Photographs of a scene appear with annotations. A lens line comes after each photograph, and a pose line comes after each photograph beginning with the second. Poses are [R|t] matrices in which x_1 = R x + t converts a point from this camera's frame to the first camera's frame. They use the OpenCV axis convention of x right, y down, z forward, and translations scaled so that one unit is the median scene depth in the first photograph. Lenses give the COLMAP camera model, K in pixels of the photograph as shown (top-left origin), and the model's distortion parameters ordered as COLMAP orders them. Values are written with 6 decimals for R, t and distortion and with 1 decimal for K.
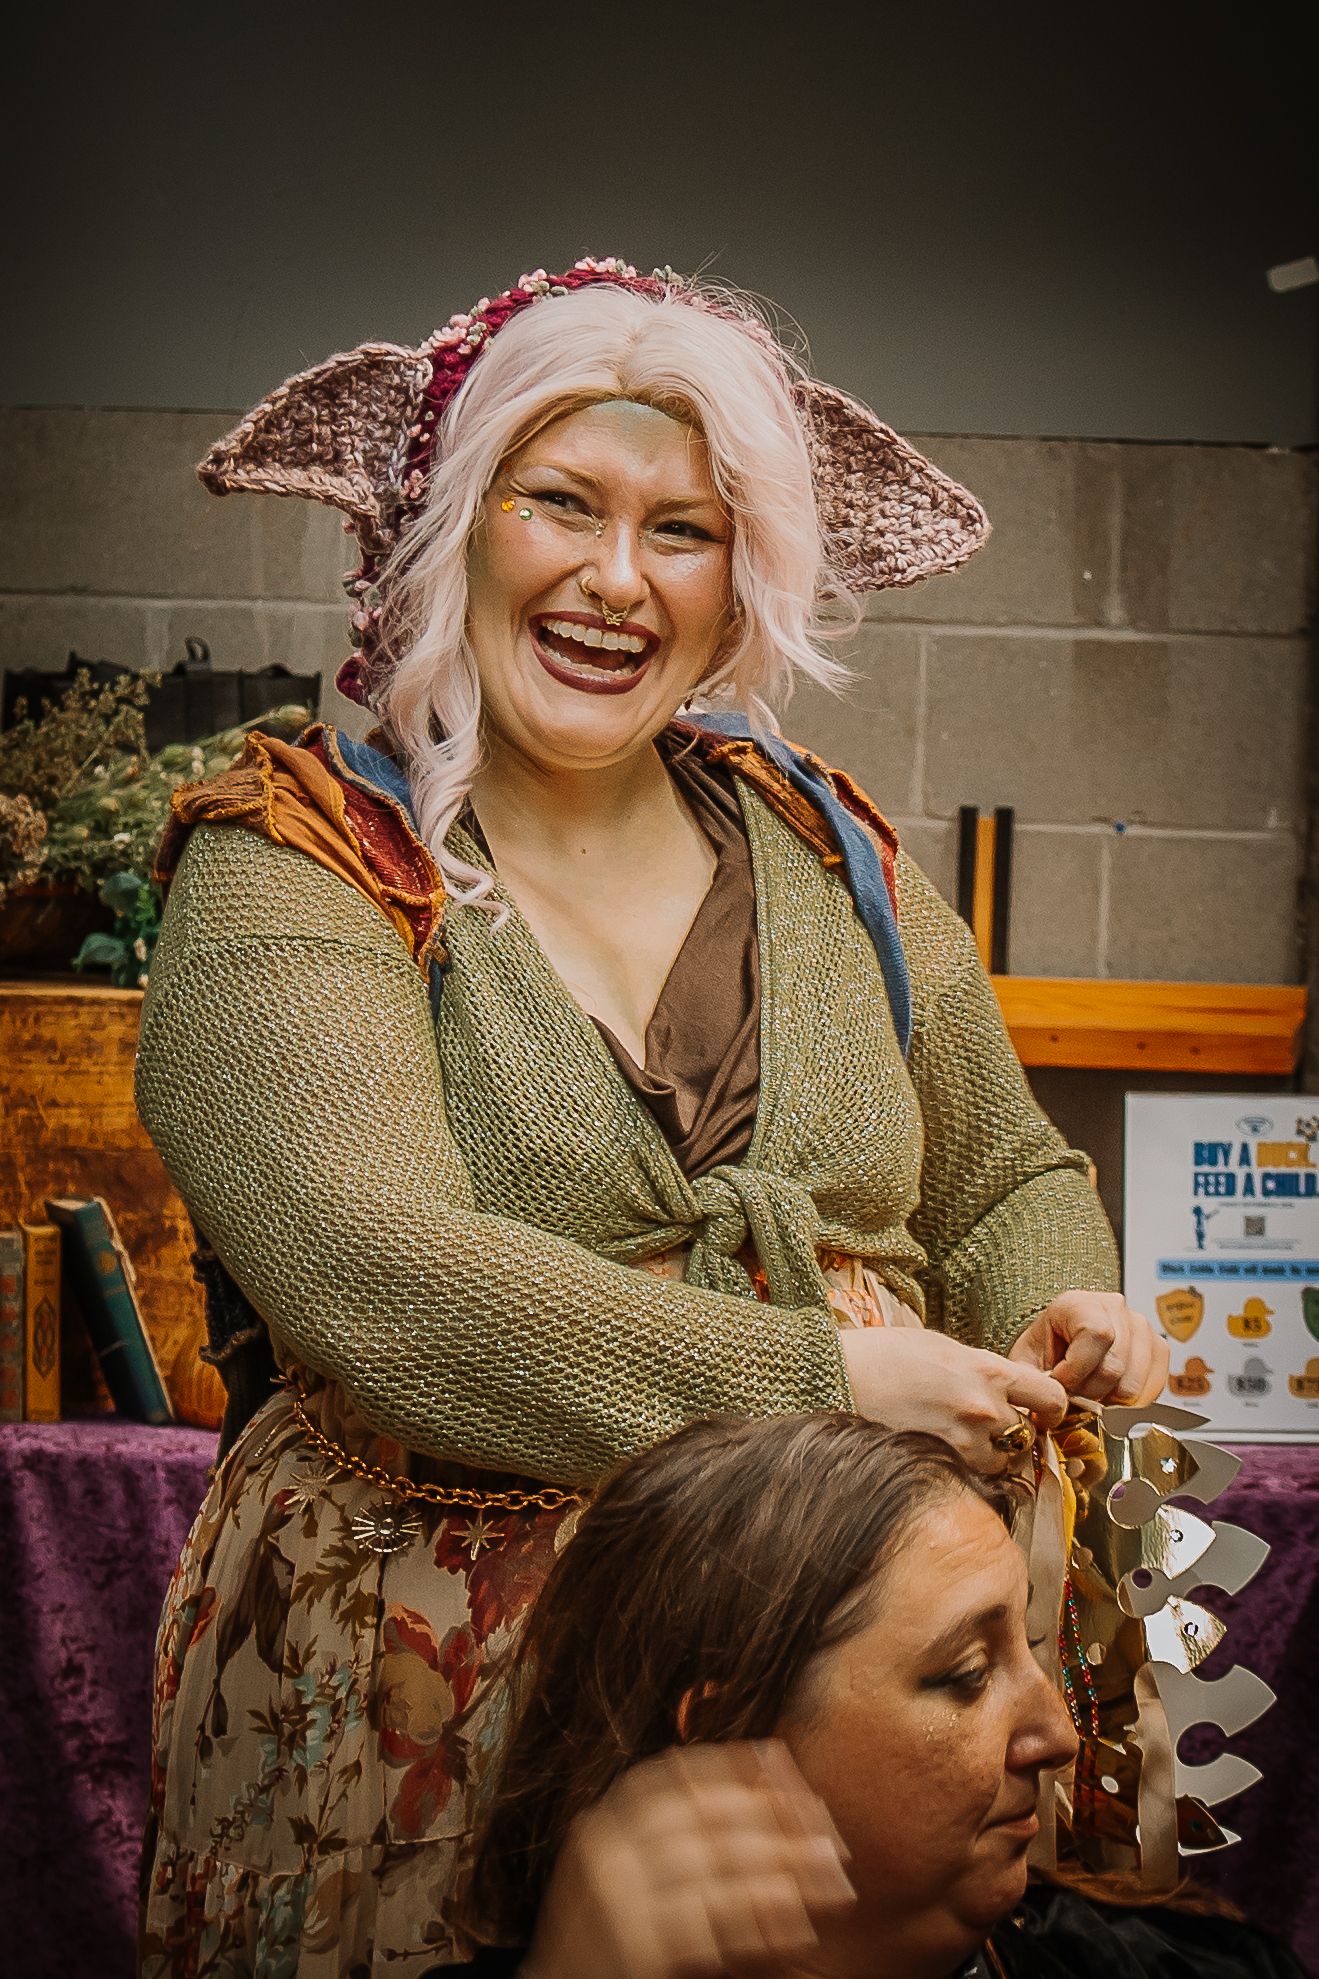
lens RADIAL K [[3946.3, 0, 659.5], [0, 3946.3, 989.5], [0, 0, 1]] dist [-0.095480, -0.257289]
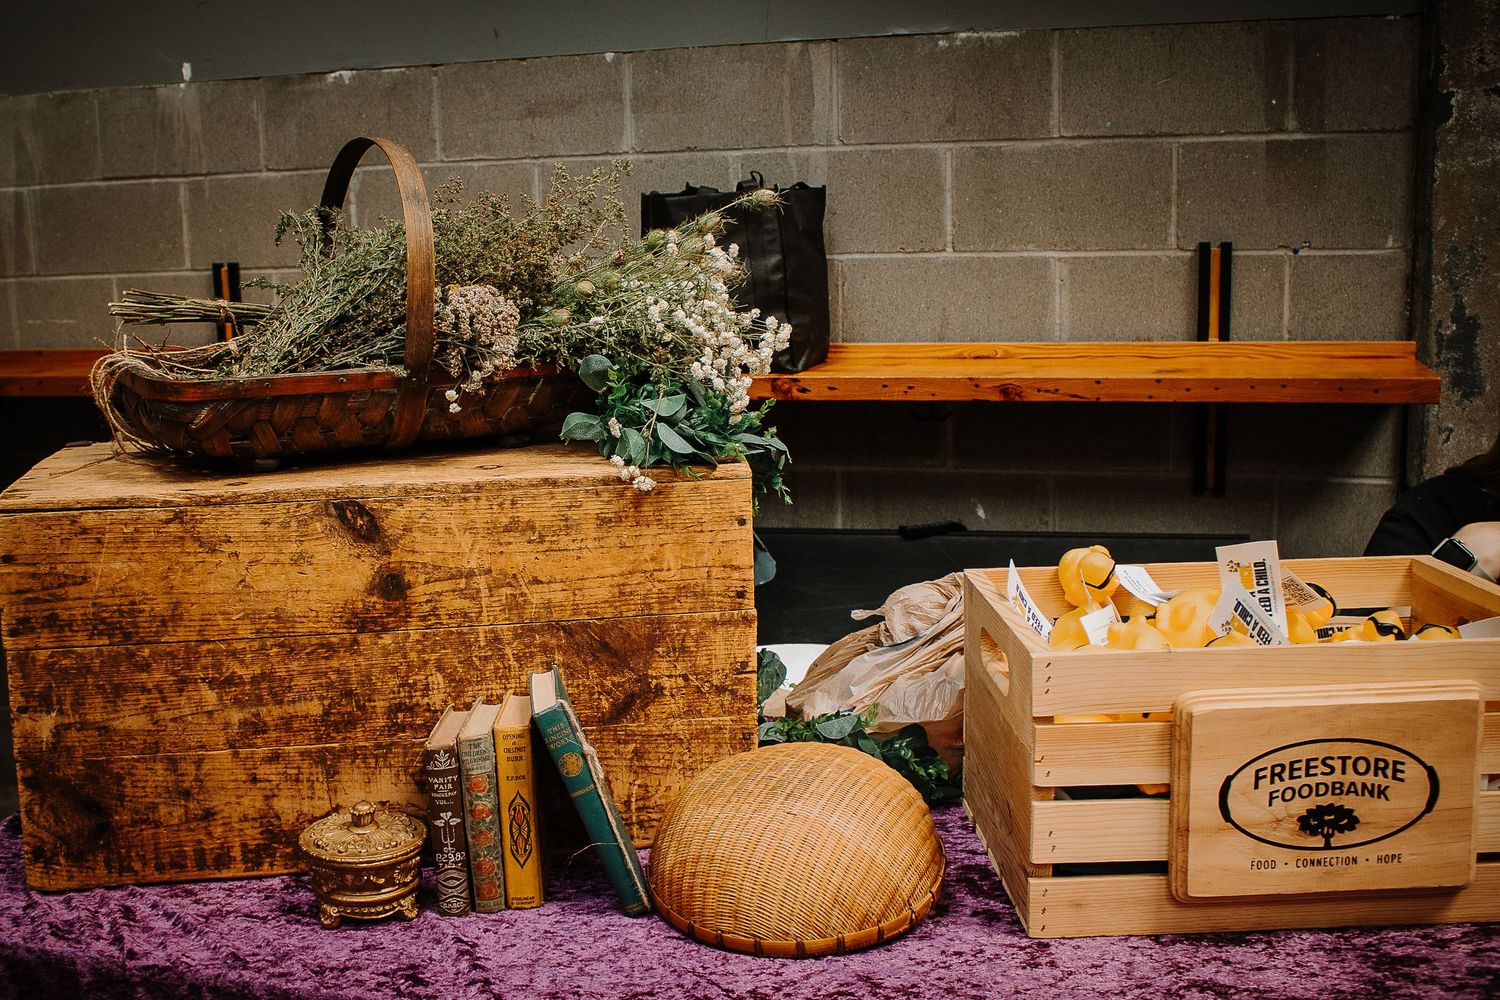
lens RADIAL K [[1671.2, 0, 702.1], [0, 1671.2, 499.3], [0, 0, 1]] dist [-0.102227, 0.026395]
pose [[0.983985, -0.030539, -0.175614, -0.029357], [0.047778, 0.994350, 0.094788, -0.030098], [0.171727, -0.101660, 0.979885, 0.531553]]
